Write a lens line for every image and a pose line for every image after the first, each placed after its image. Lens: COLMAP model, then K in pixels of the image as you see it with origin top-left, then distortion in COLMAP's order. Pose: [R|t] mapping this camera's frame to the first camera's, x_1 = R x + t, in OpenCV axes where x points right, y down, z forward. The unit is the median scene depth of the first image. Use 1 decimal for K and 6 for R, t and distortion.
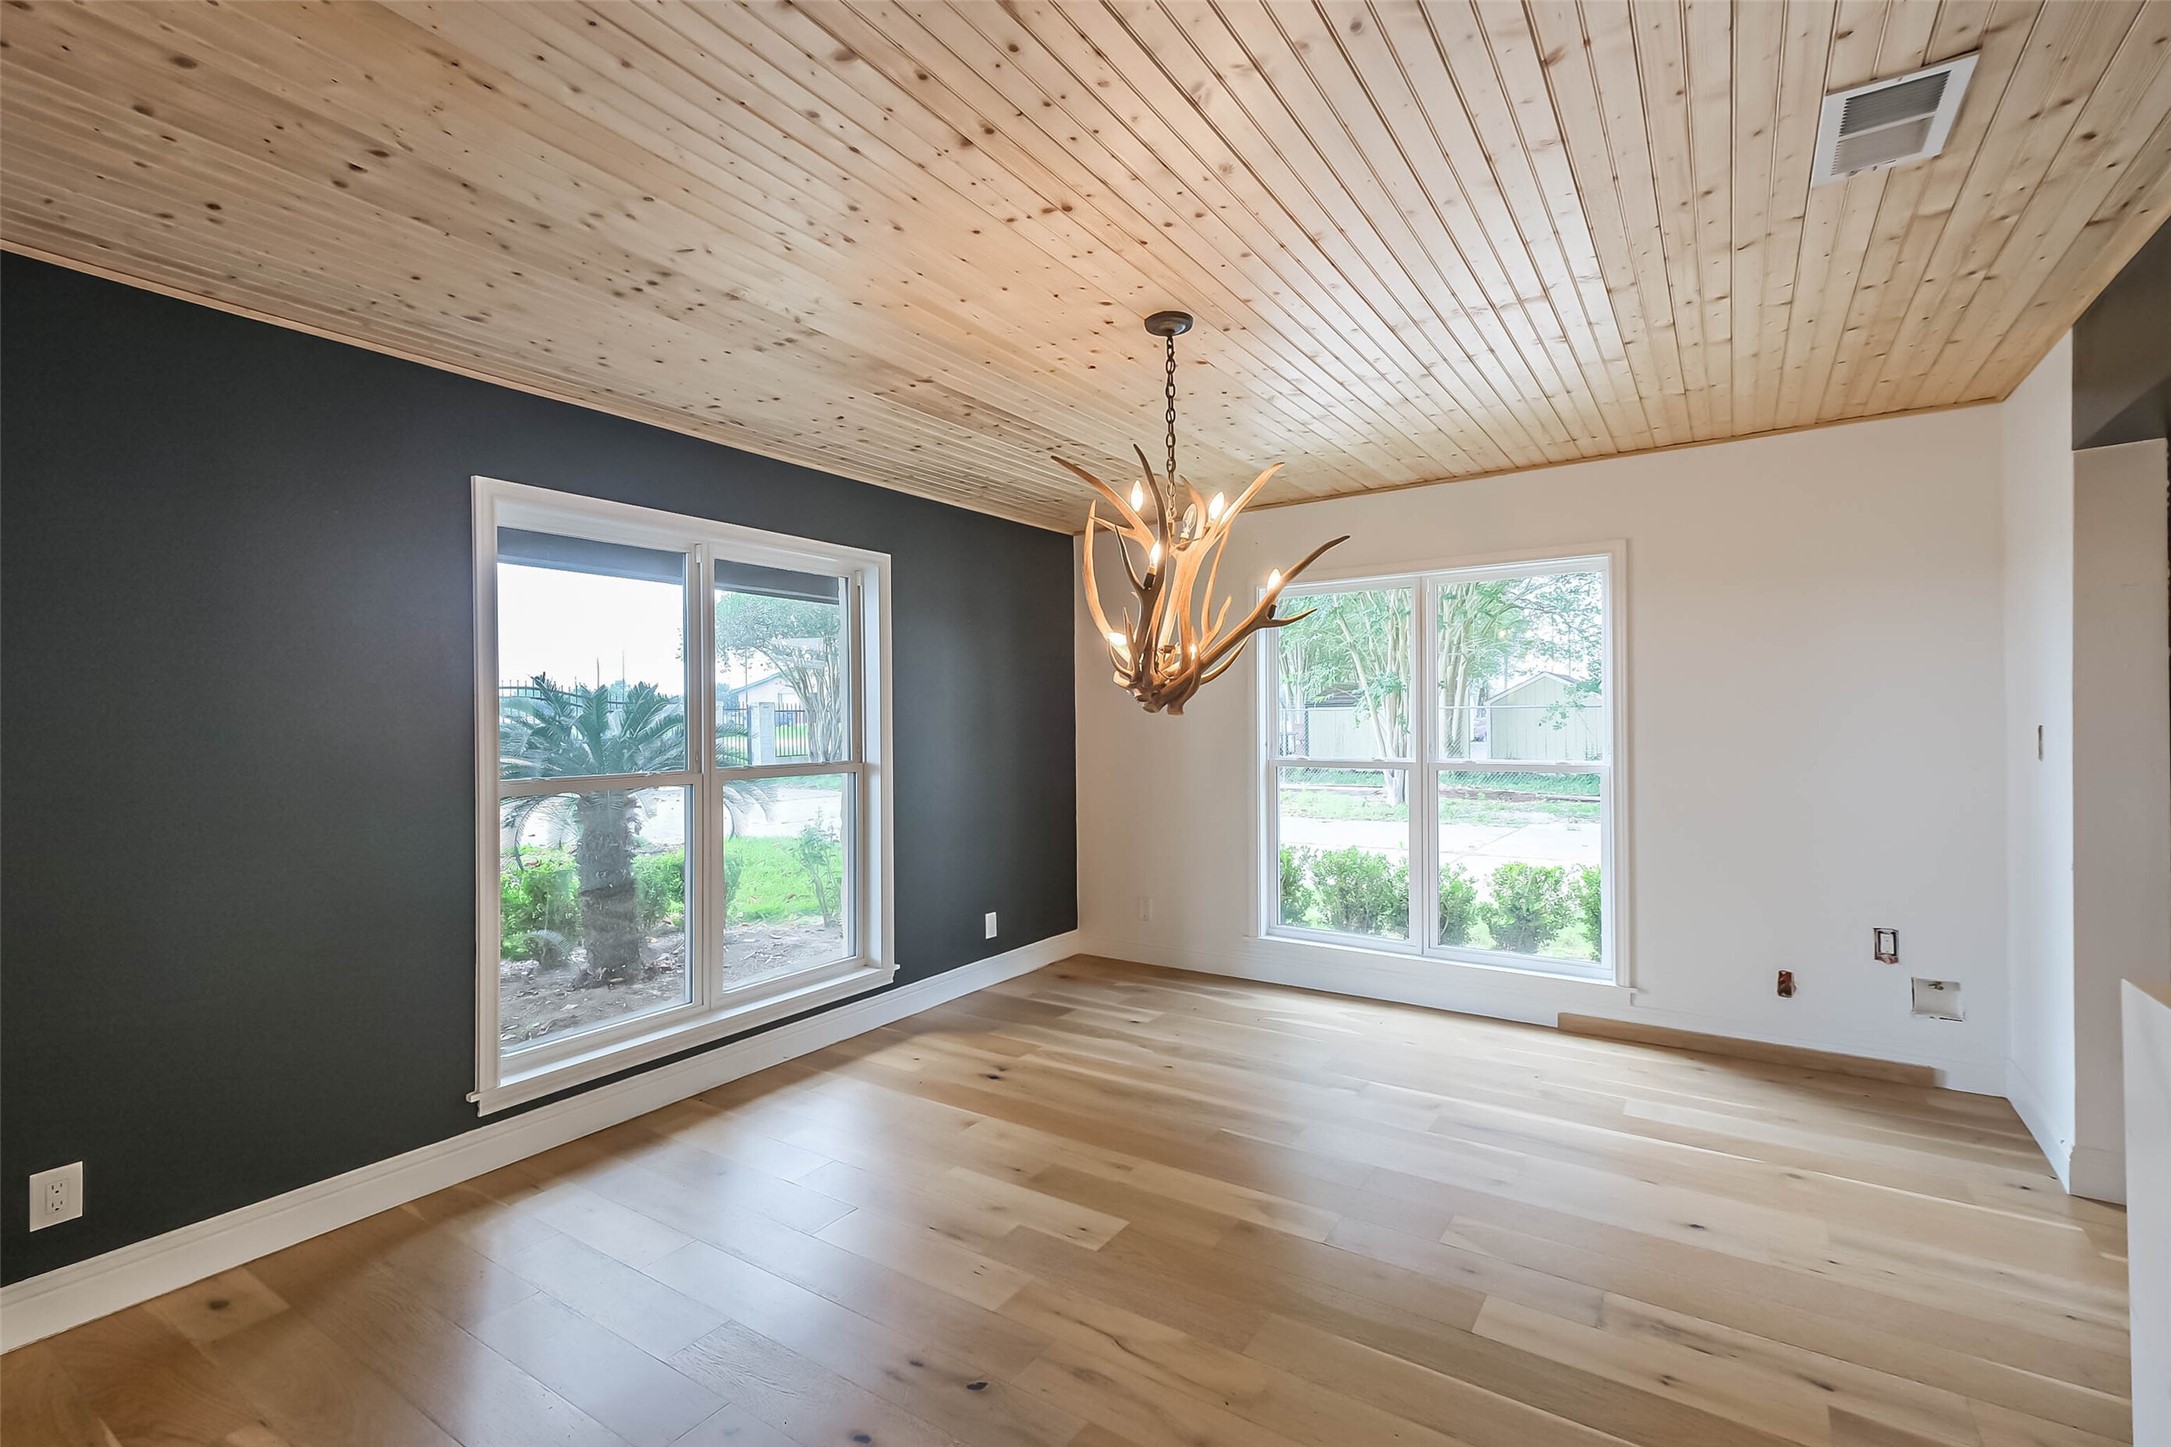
lens RADIAL K [[965.0, 0, 1095.8], [0, 965.0, 722.3], [0, 0, 1]] dist [0.010323, -0.000476]
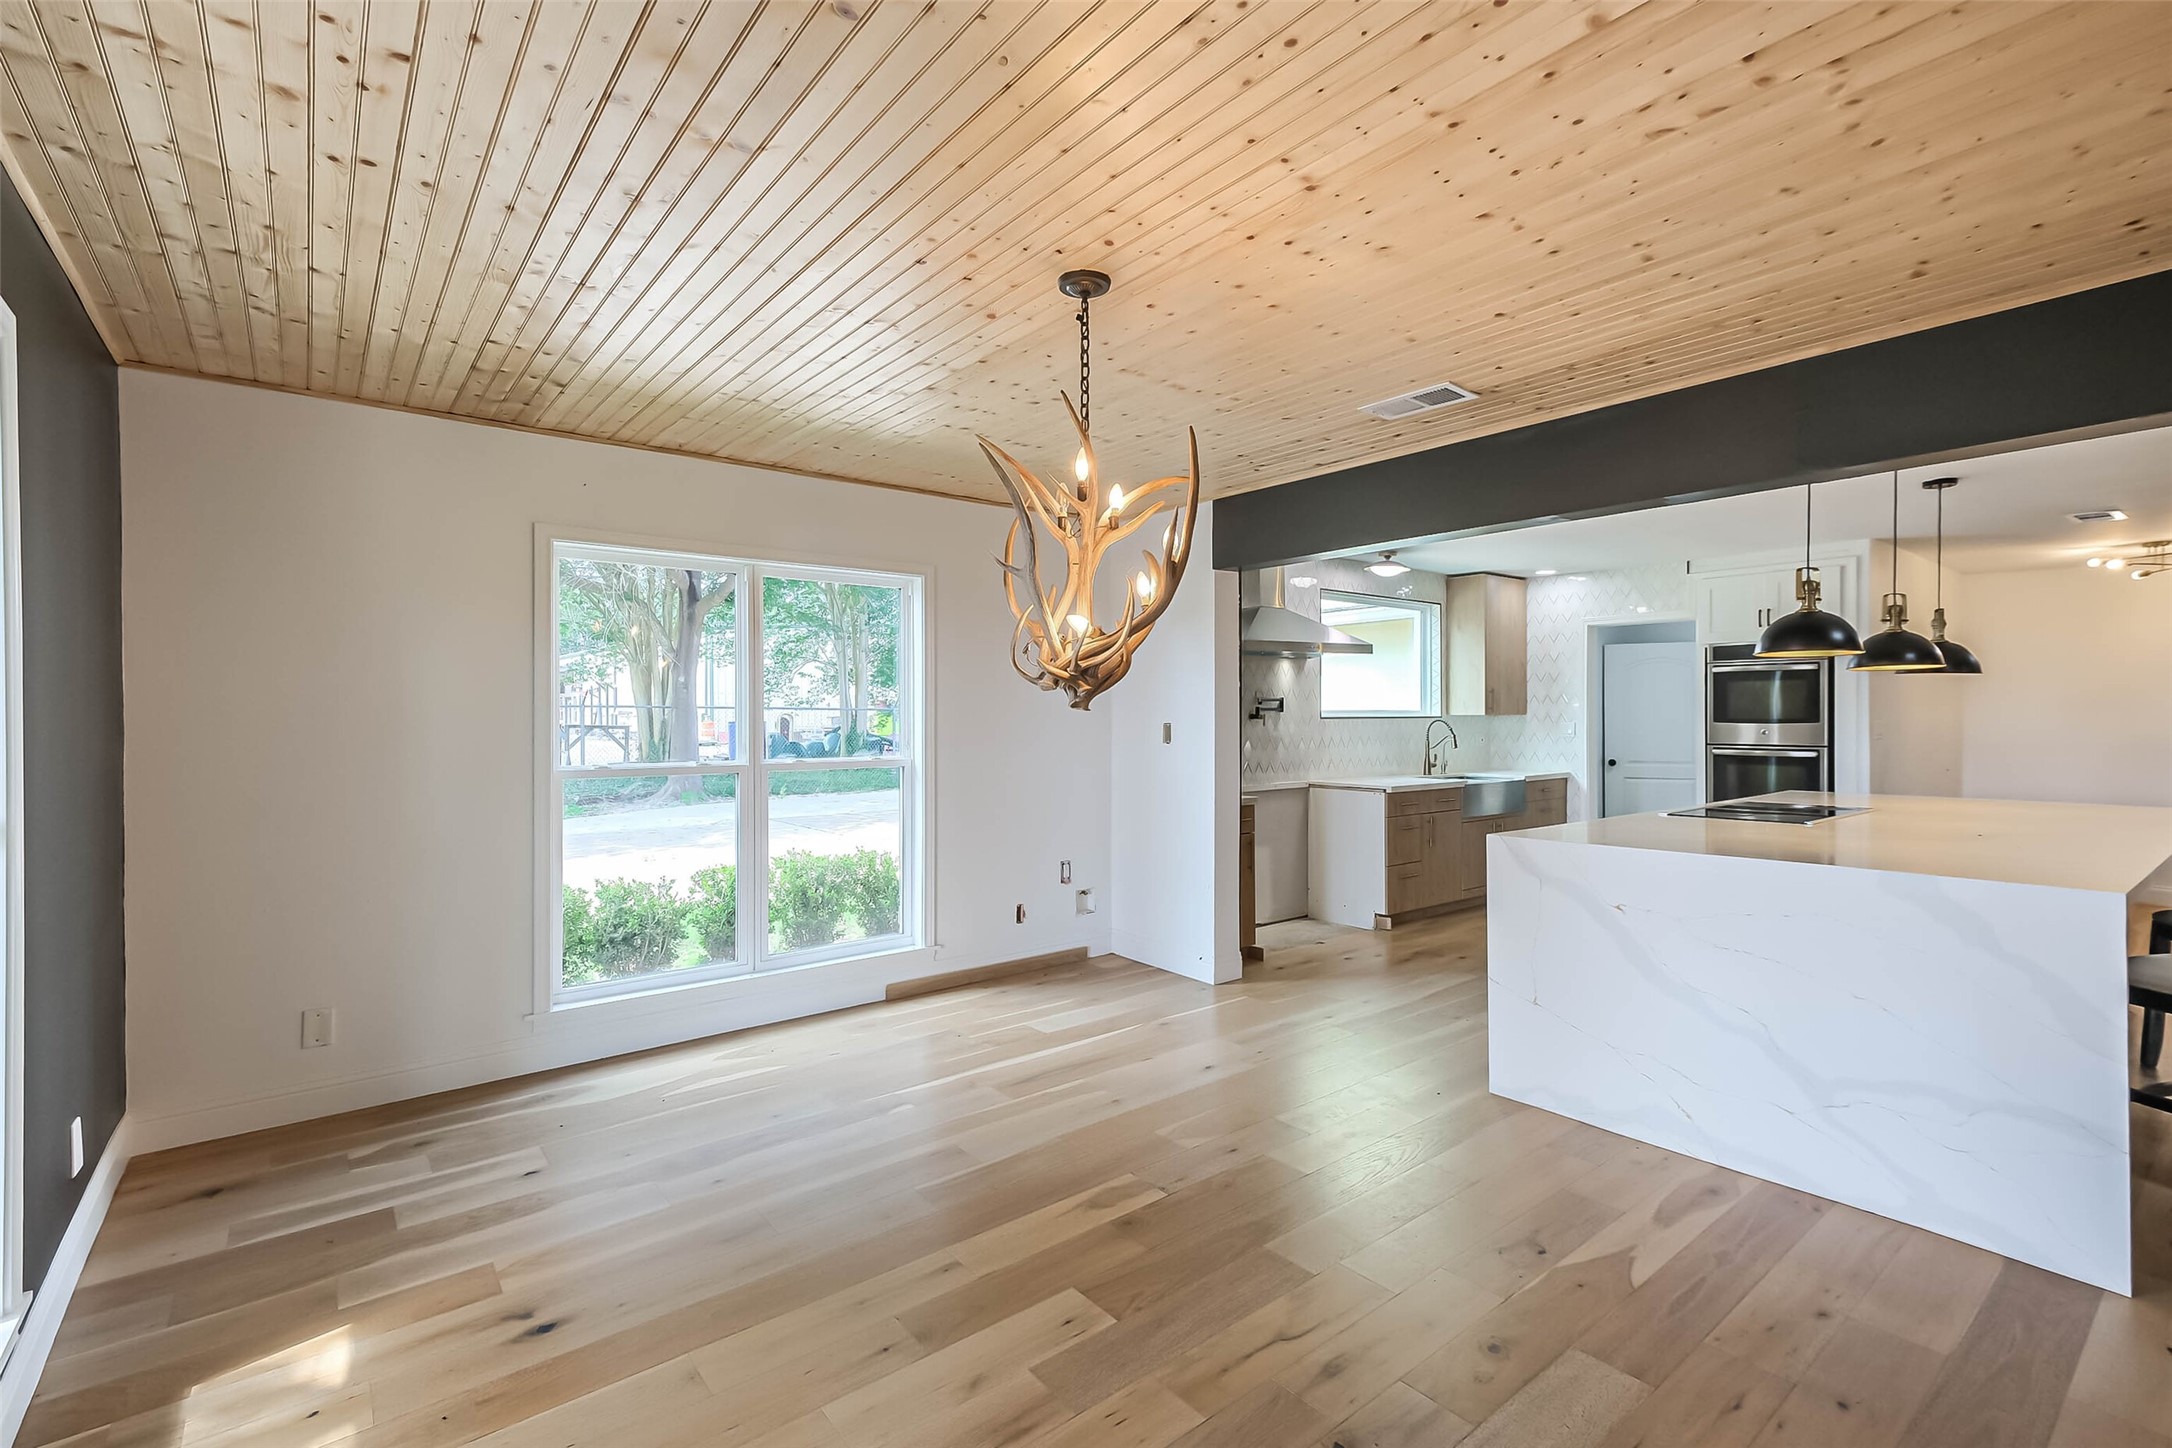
lens RADIAL K [[965.4, 0, 1096.3], [0, 965.4, 722.8], [0, 0, 1]] dist [0.010323, -0.000476]
pose [[0.296561, 0.001123, 0.955013, -0.564825], [0.001904, 0.999997, -0.001767, 0.004509], [-0.955012, 0.002342, 0.296558, 0.507580]]
